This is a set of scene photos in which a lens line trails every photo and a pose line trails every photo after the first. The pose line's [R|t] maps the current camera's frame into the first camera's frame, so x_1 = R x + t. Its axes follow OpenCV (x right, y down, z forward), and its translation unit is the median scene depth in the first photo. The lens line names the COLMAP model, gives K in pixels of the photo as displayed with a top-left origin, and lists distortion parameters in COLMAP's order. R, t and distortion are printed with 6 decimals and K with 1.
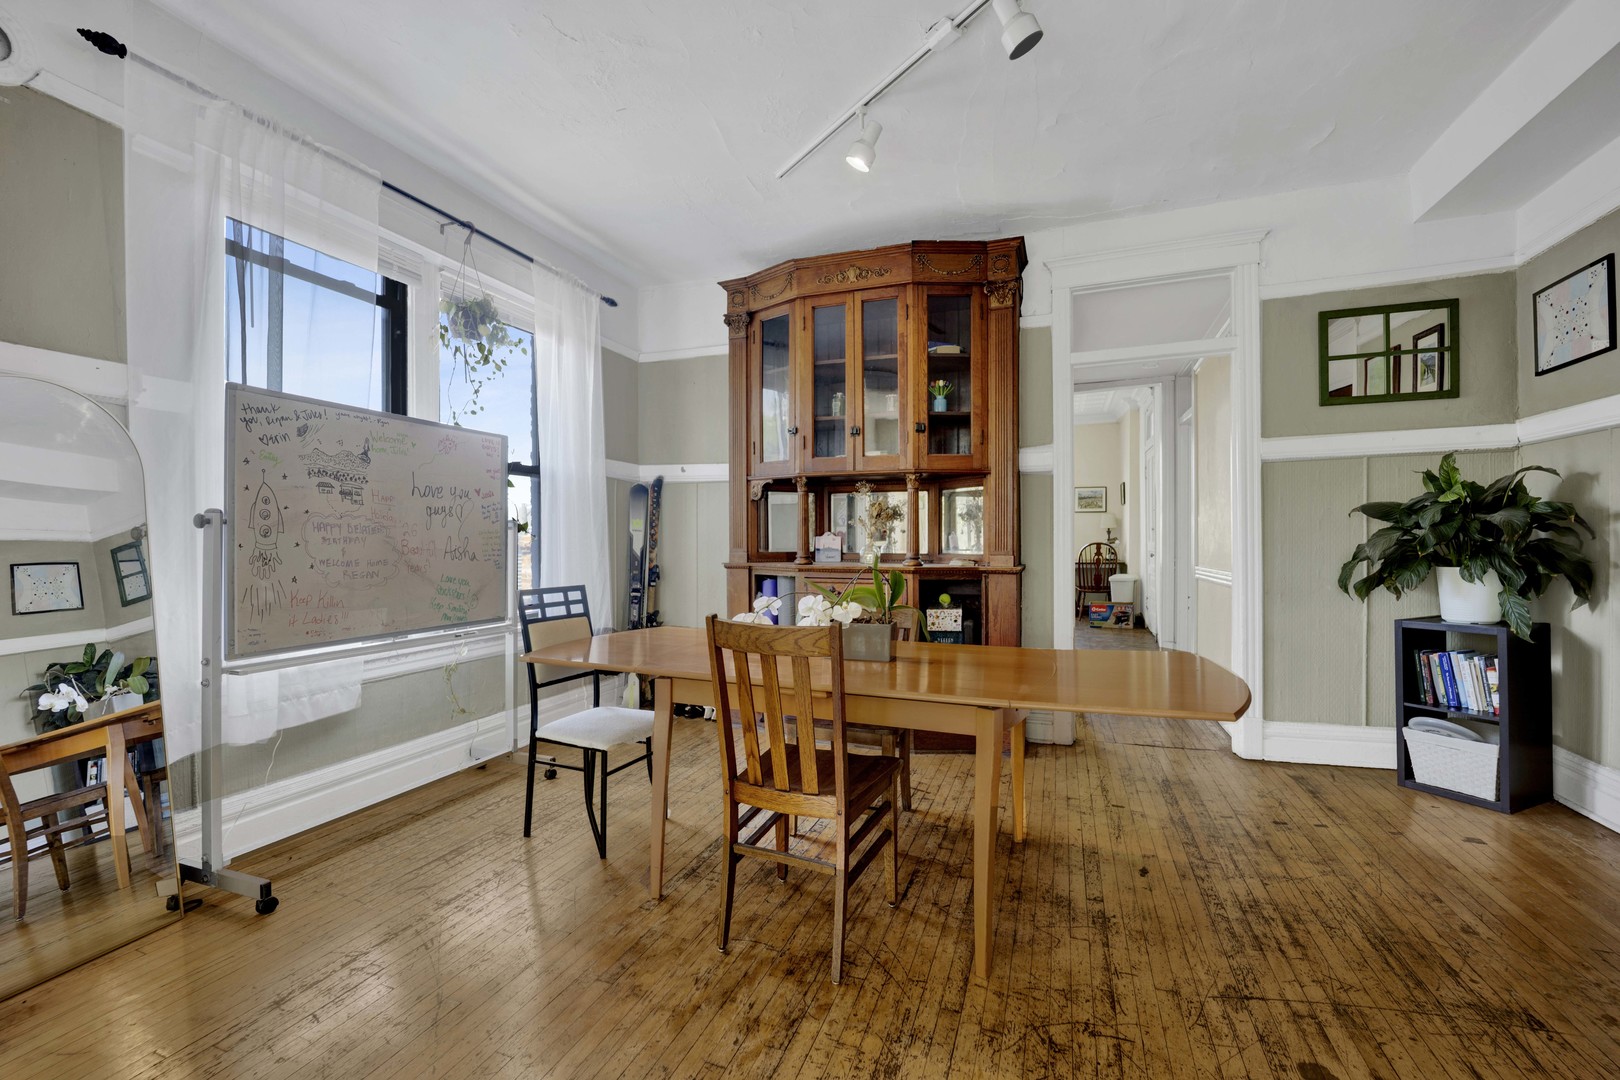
lens RADIAL K [[679.9, 0, 810.5], [0, 679.9, 536.0], [0, 0, 1]] dist [-0.018039, -0.000039]
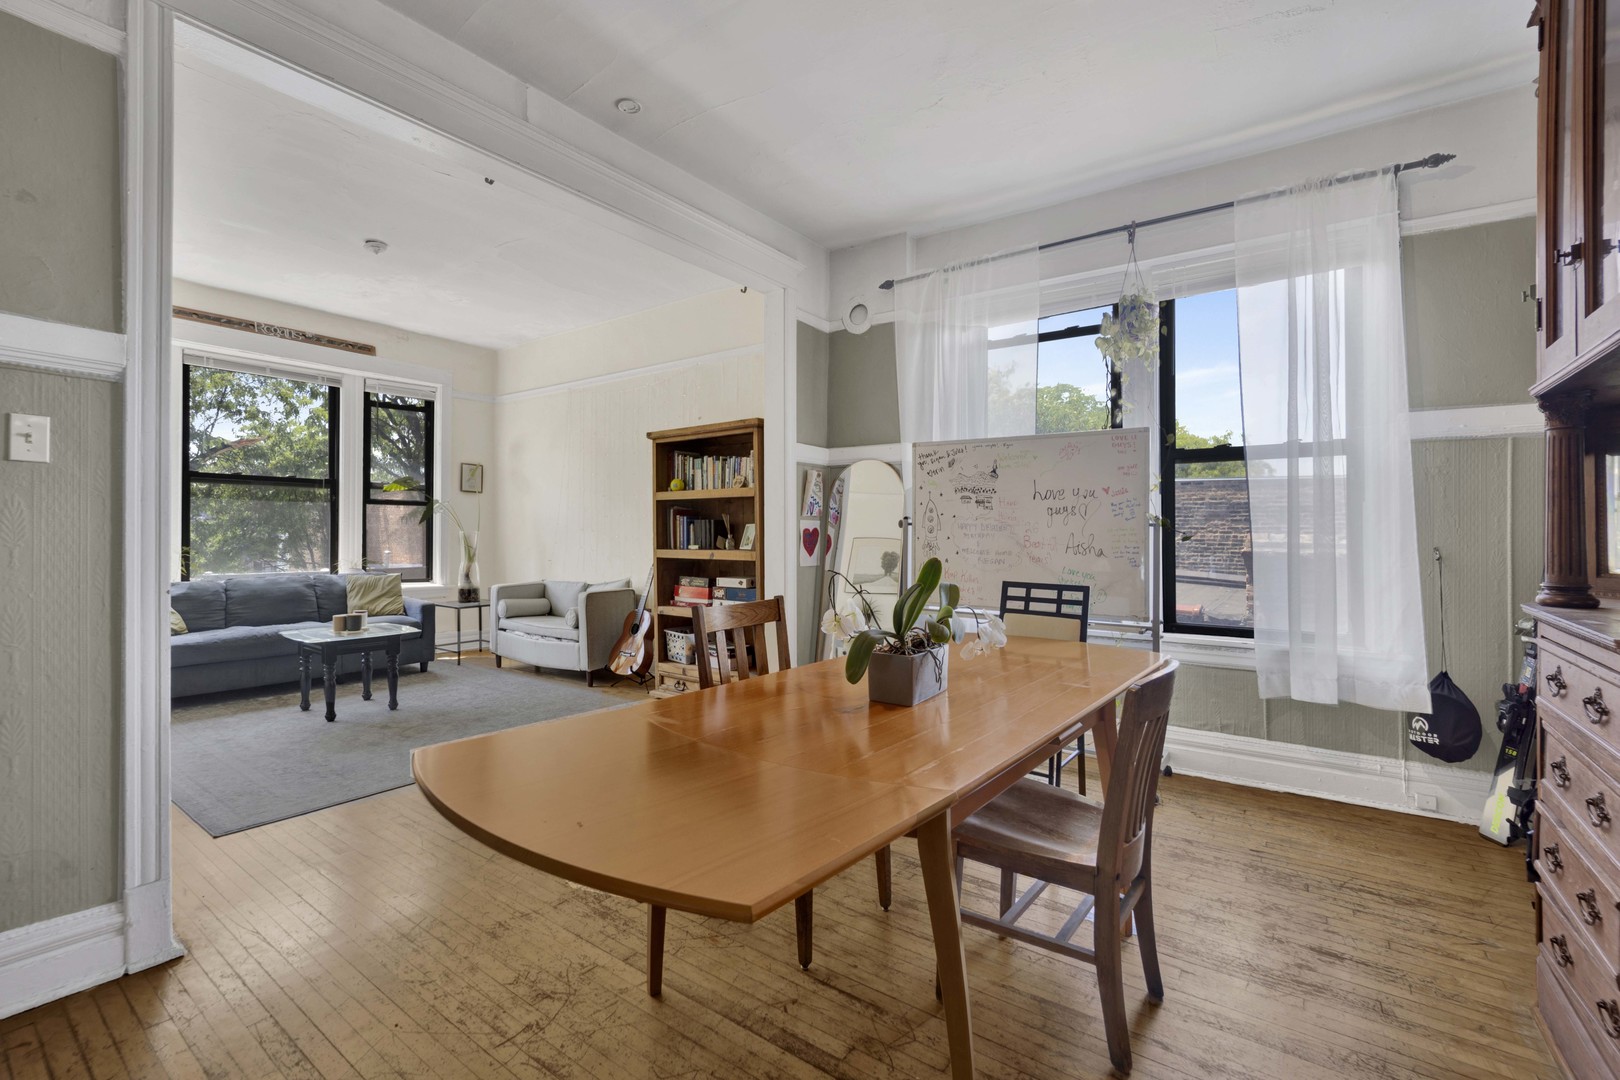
lens RADIAL K [[702.3, 0, 802.3], [0, 702.3, 538.5], [0, 0, 1]] dist [-0.020099, -0.000830]
pose [[-0.276679, 0.009437, -0.960916, 0.555225], [-0.002461, 0.999942, 0.010528, -0.001274], [0.960959, 0.005278, -0.276639, 0.716420]]
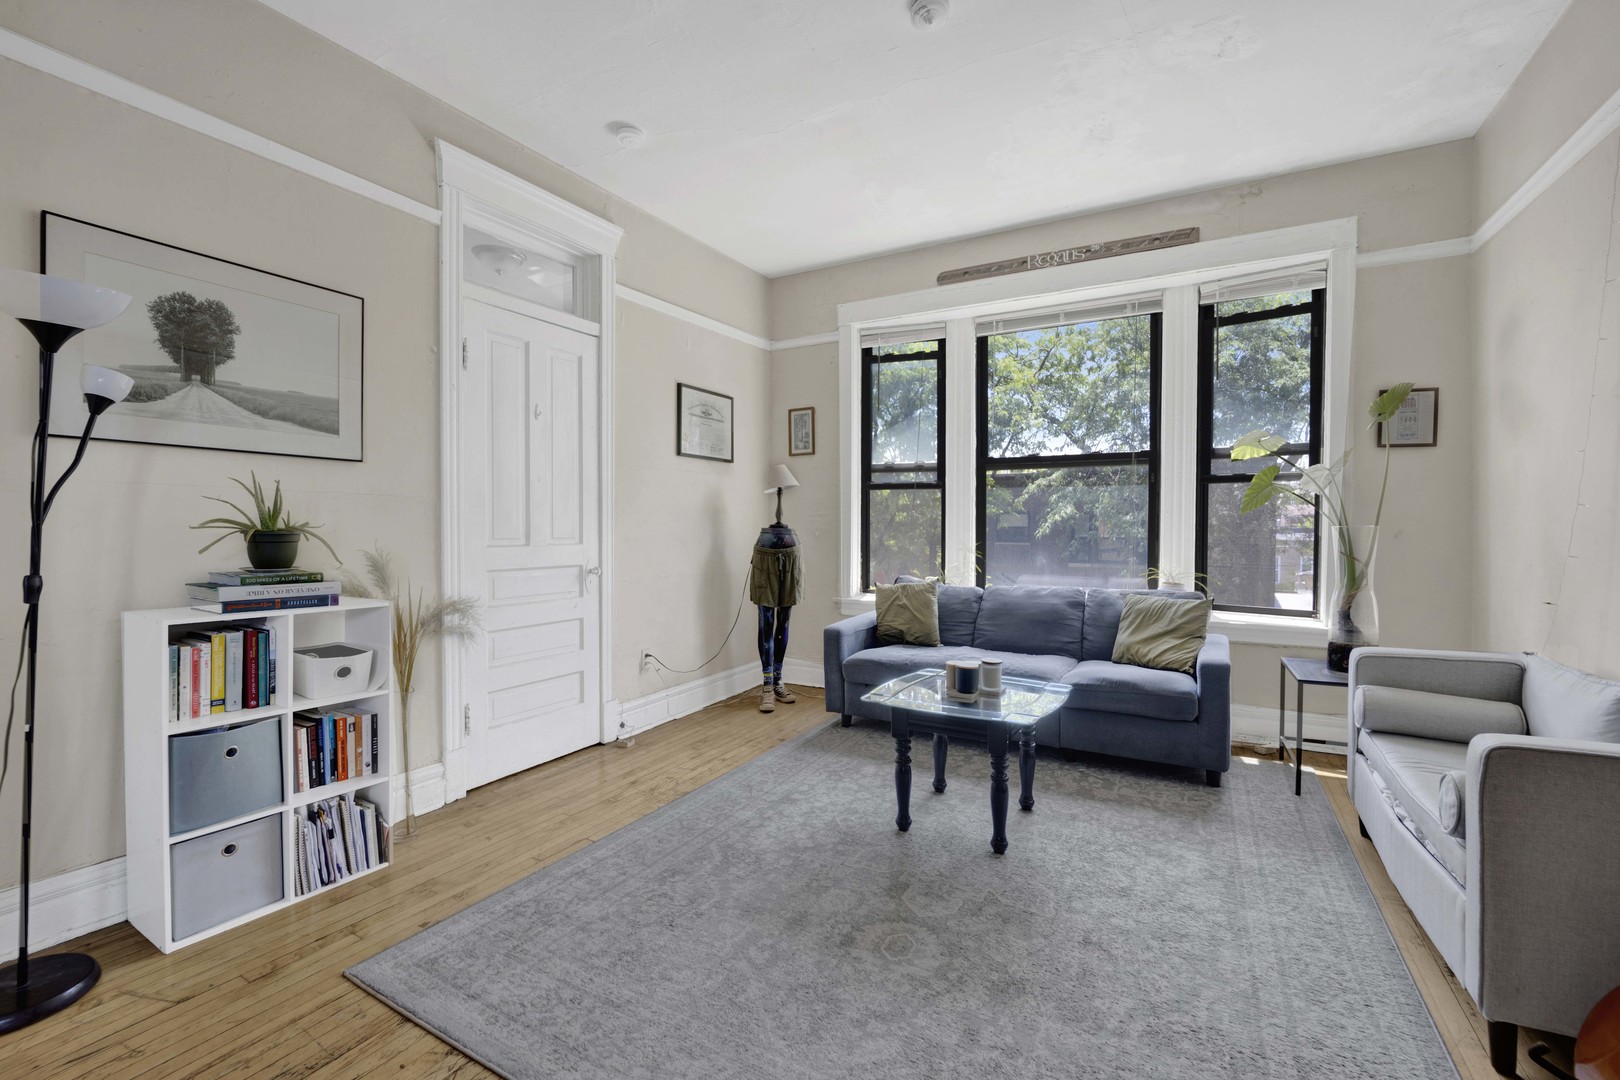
lens RADIAL K [[665.8, 0, 810.0], [0, 665.8, 540.0], [0, 0, 1]] dist [-0.001586, -0.000192]
pose [[-0.988386, -0.000016, 0.151962, -0.361561], [0.002424, 0.999871, 0.015873, 0.005052], [-0.151942, 0.016057, -0.988259, 0.329161]]
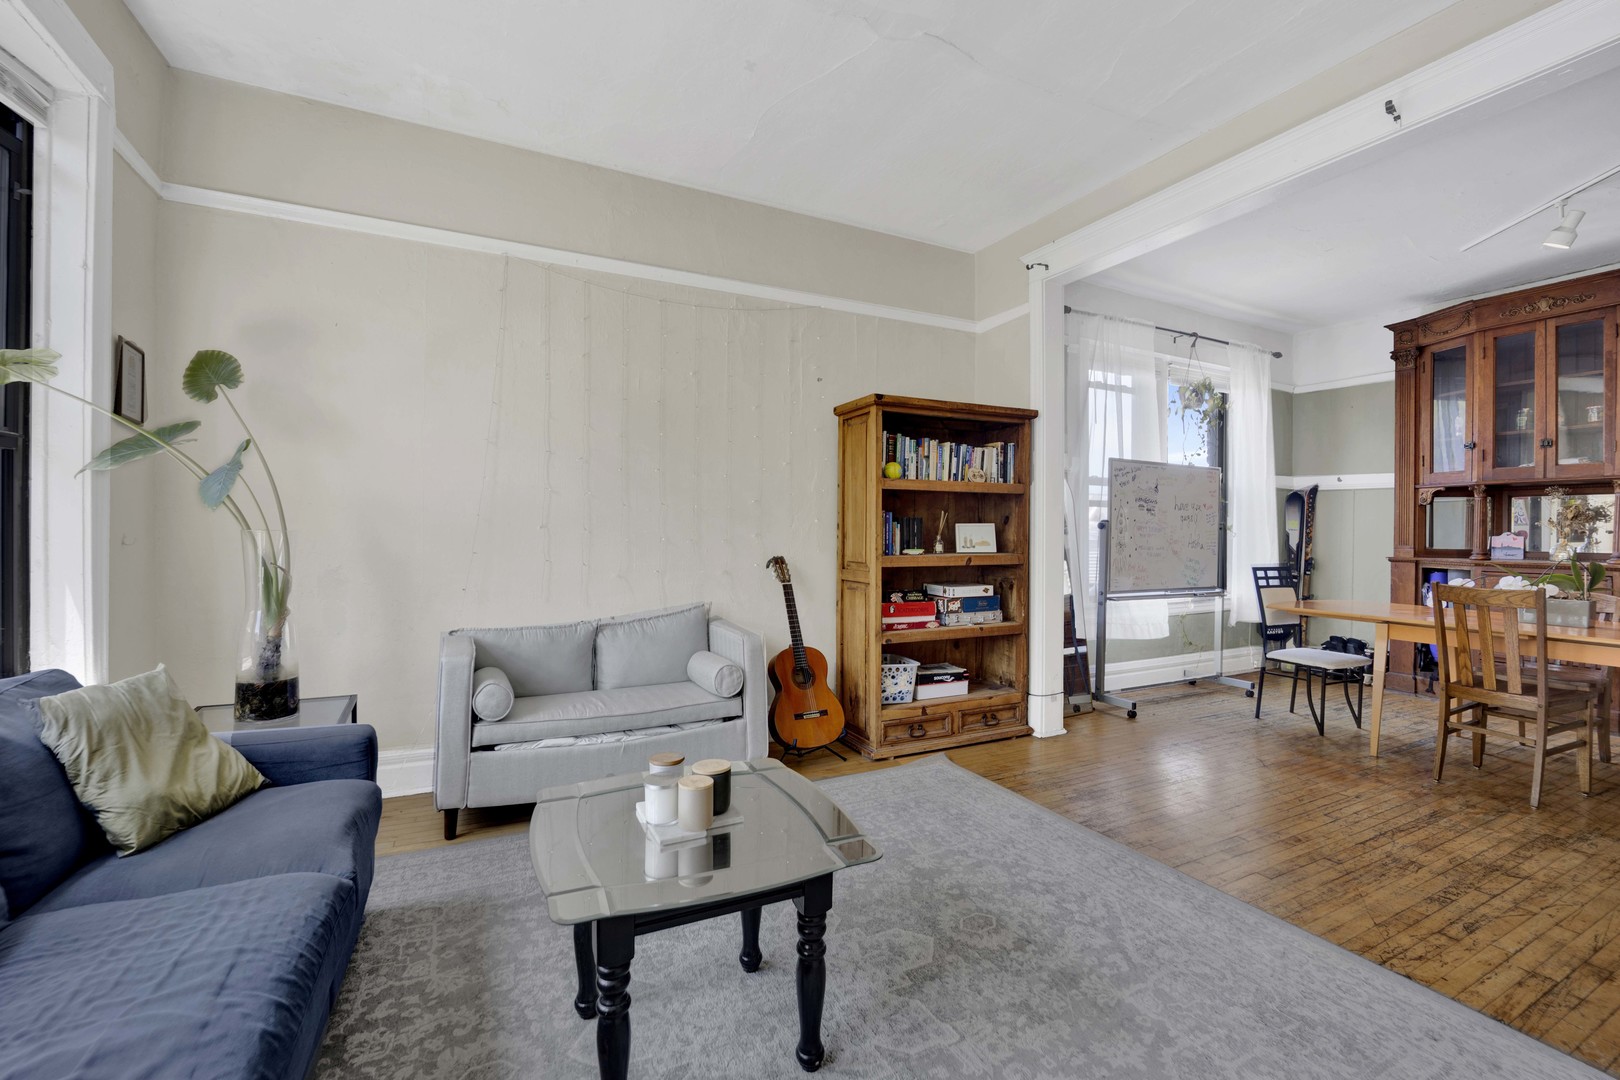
lens RADIAL K [[689.0, 0, 797.8], [0, 689.0, 536.5], [0, 0, 1]] dist [-0.017728, 0.000209]
pose [[0.730349, 0.012859, -0.682953, -0.078181], [-0.007089, 0.999912, 0.011247, -0.003430], [0.683038, -0.003373, 0.730376, -0.687382]]
